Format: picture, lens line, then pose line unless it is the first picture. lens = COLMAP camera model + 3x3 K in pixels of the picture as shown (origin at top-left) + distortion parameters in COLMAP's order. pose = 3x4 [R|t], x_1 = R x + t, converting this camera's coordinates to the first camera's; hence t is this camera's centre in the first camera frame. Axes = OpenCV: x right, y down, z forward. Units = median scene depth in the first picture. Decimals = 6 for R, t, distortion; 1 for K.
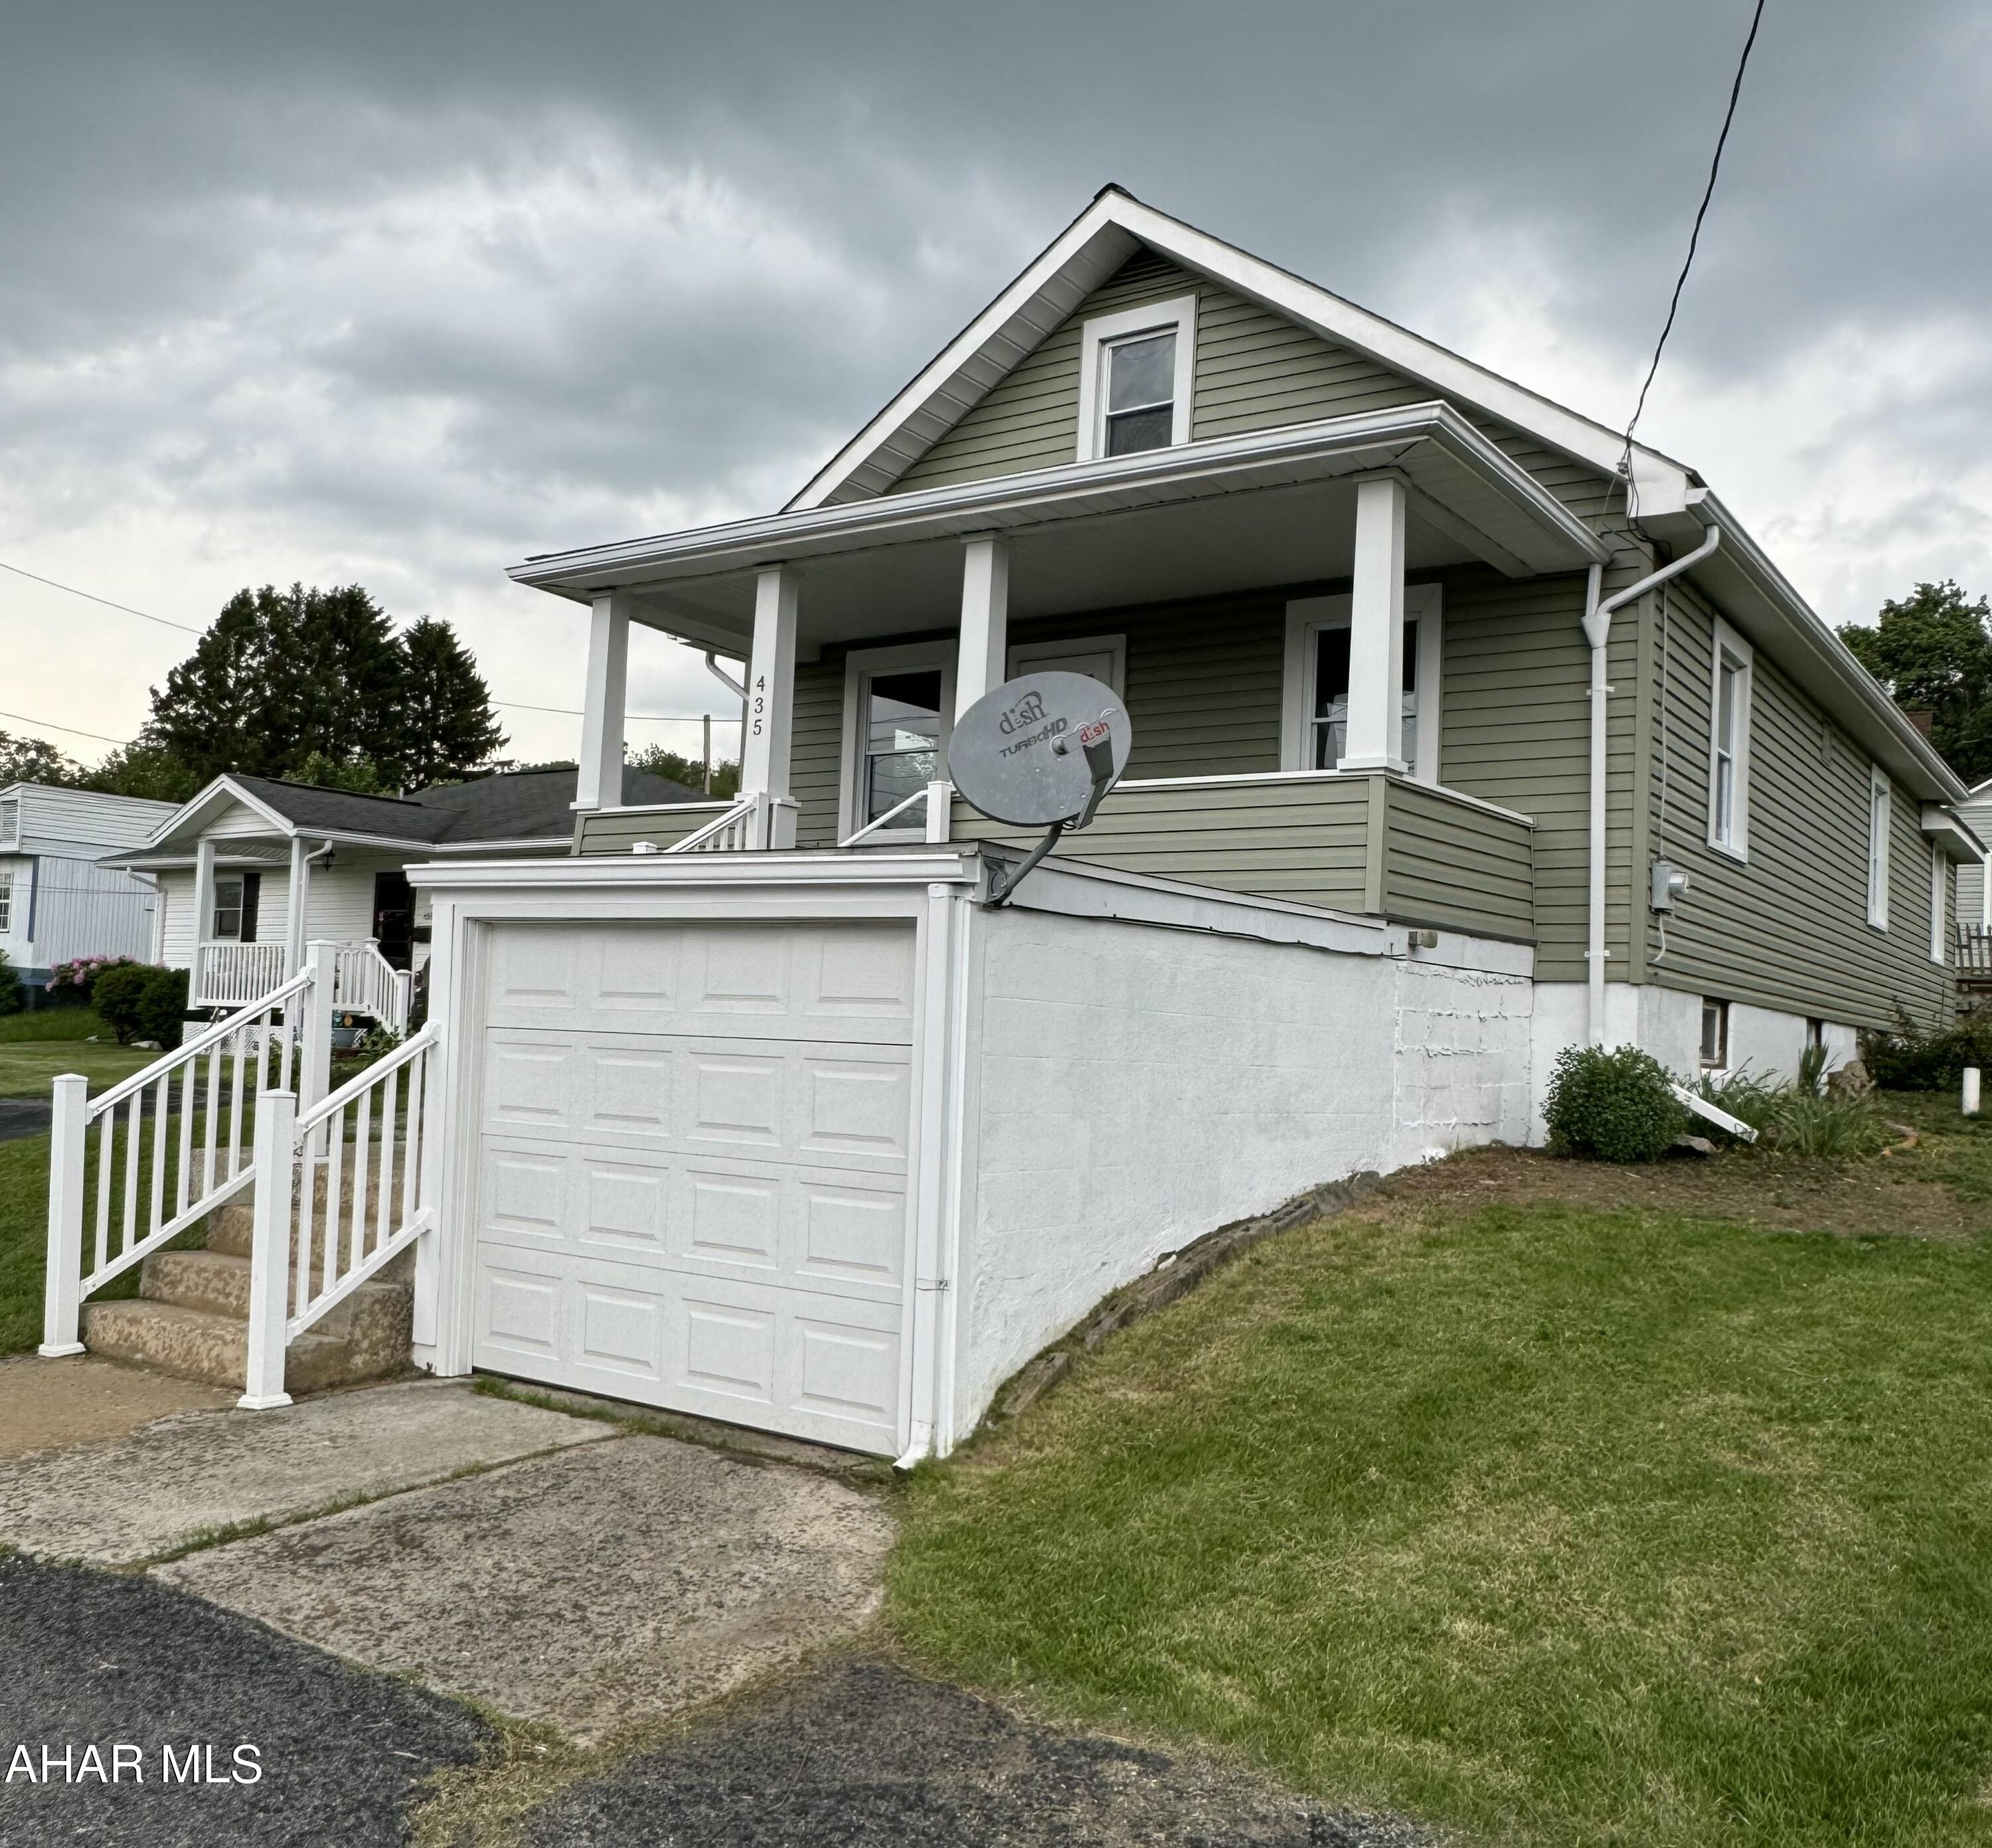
lens RADIAL K [[1773.0, 0, 995.4], [0, 1773.0, 923.6], [0, 0, 1]] dist [-0.044165, -0.001282]
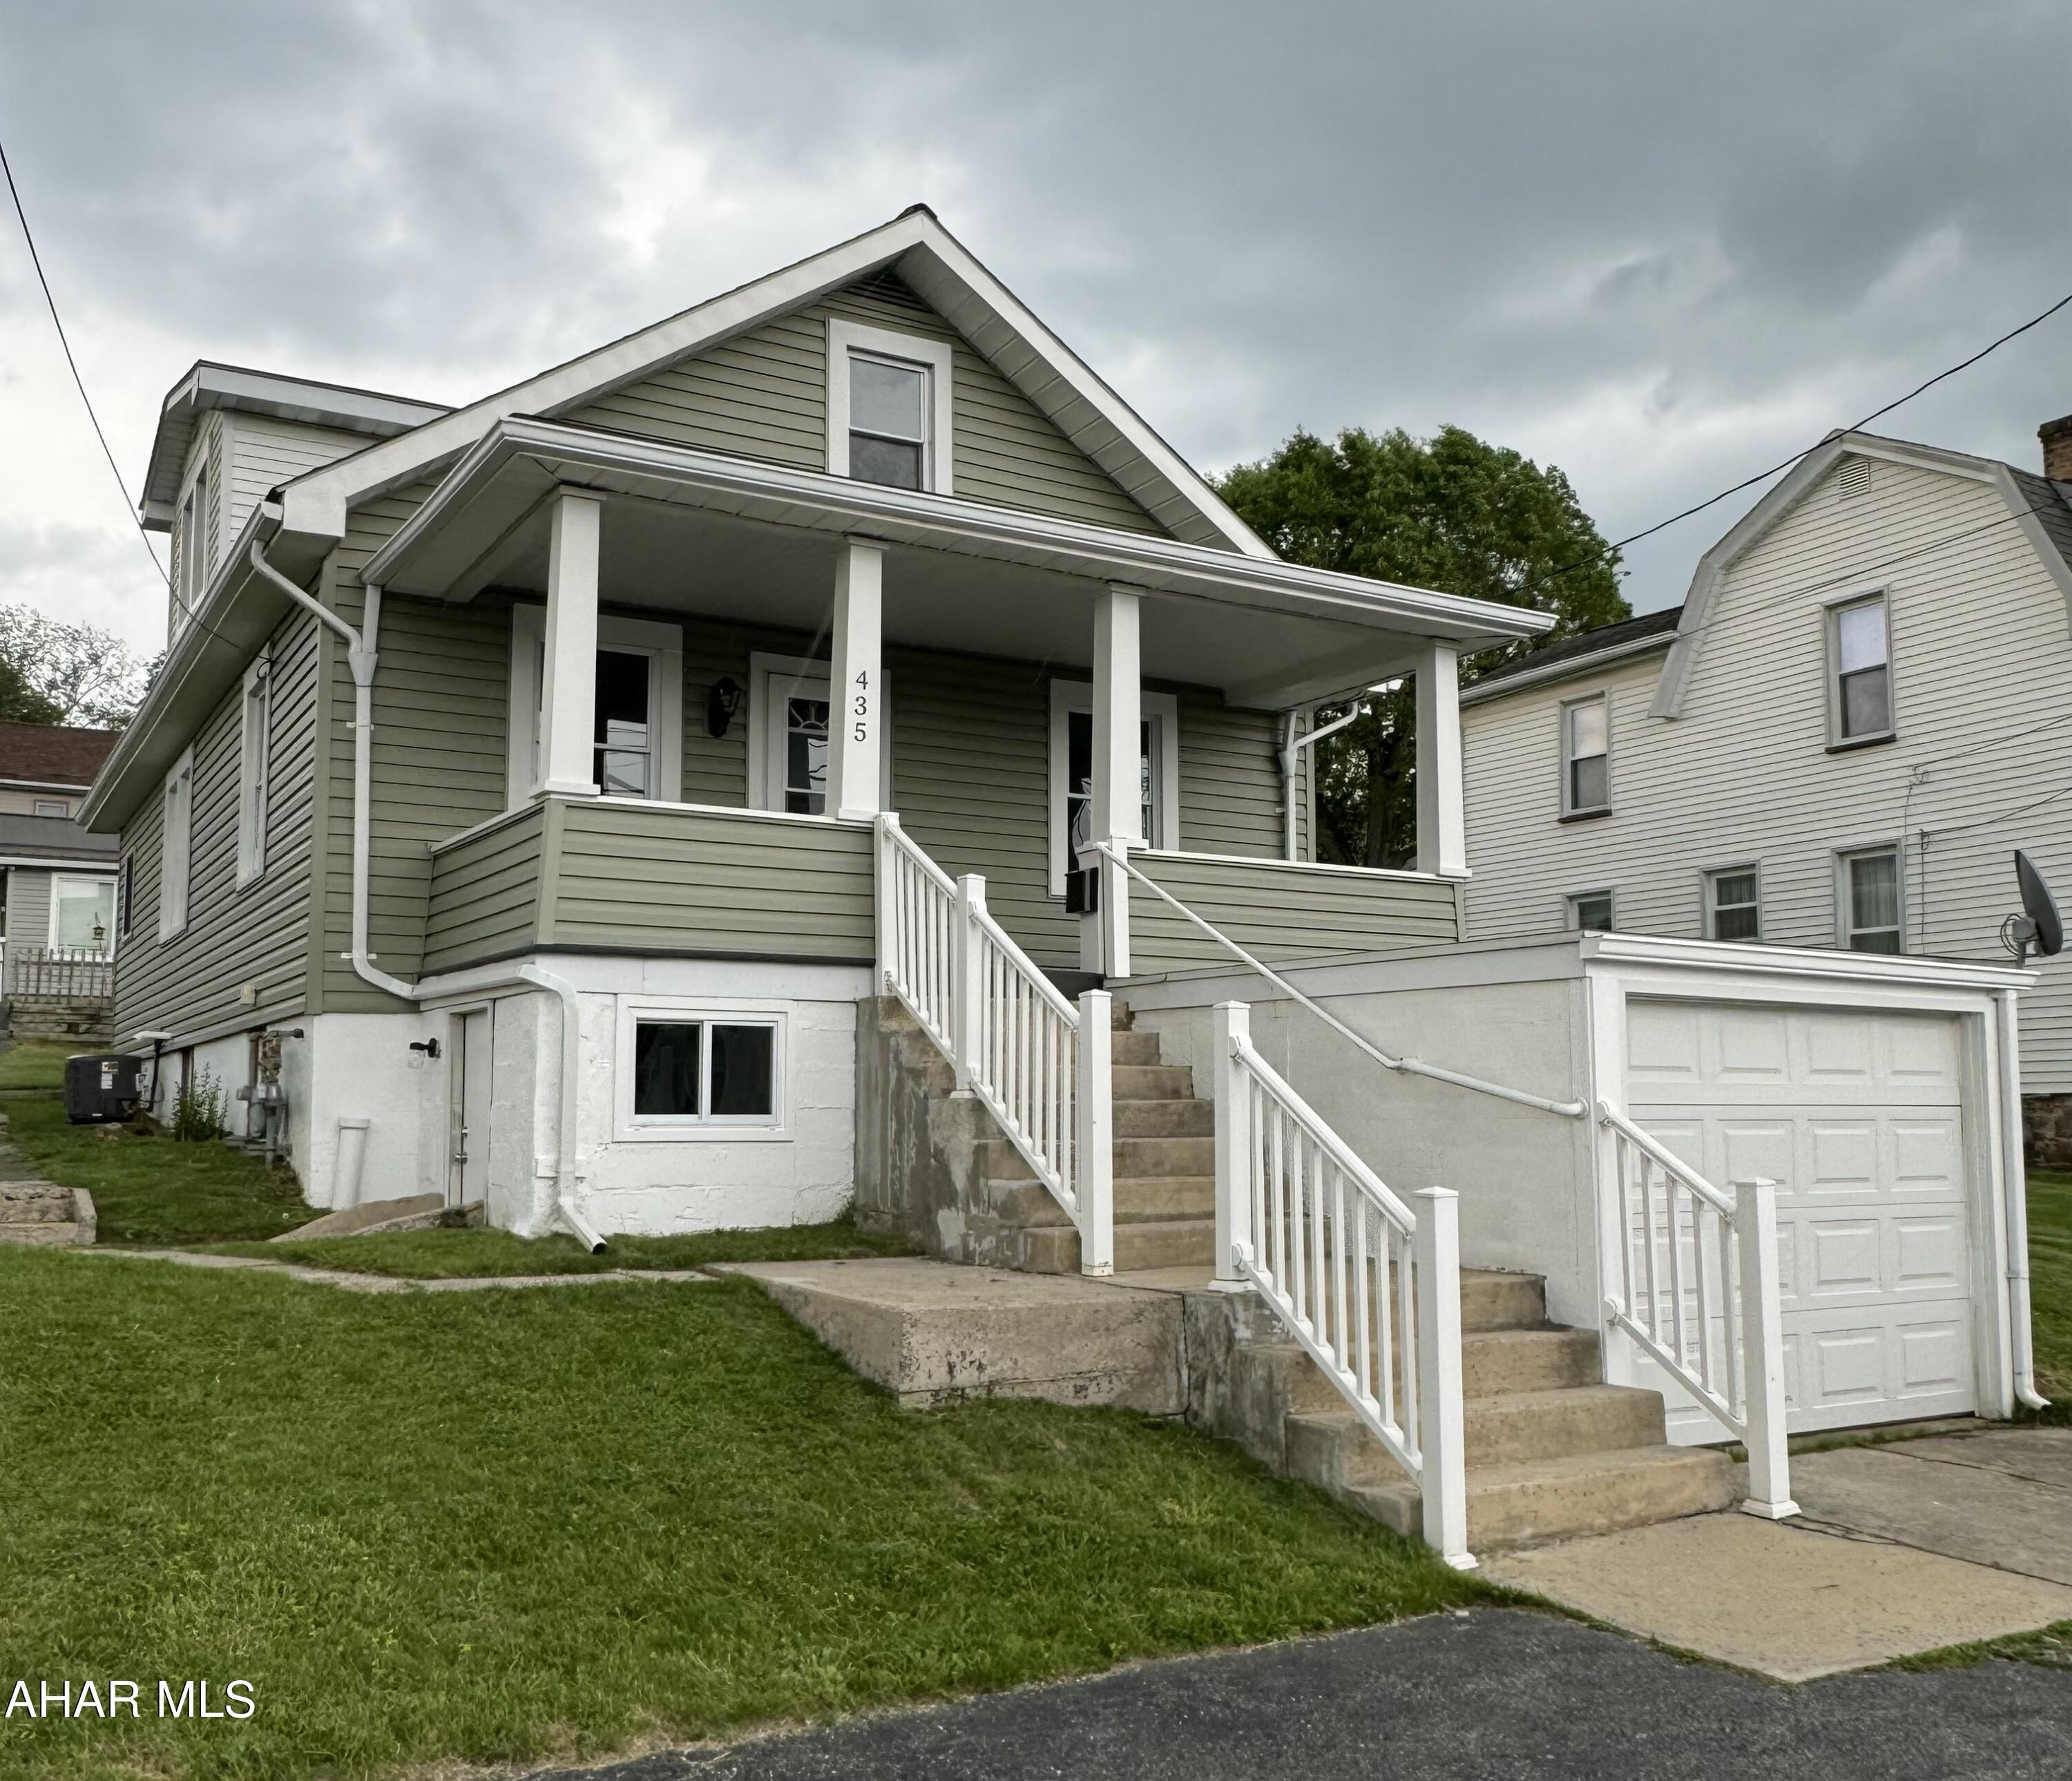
lens RADIAL K [[1869.5, 0, 1034.2], [0, 1869.5, 893.8], [0, 0, 1]] dist [0.036143, 0.002635]
pose [[0.411183, 0.065308, 0.909211, -0.819408], [-0.042986, 0.997710, -0.052224, 0.006449], [-0.910539, -0.017609, 0.413048, 0.515976]]
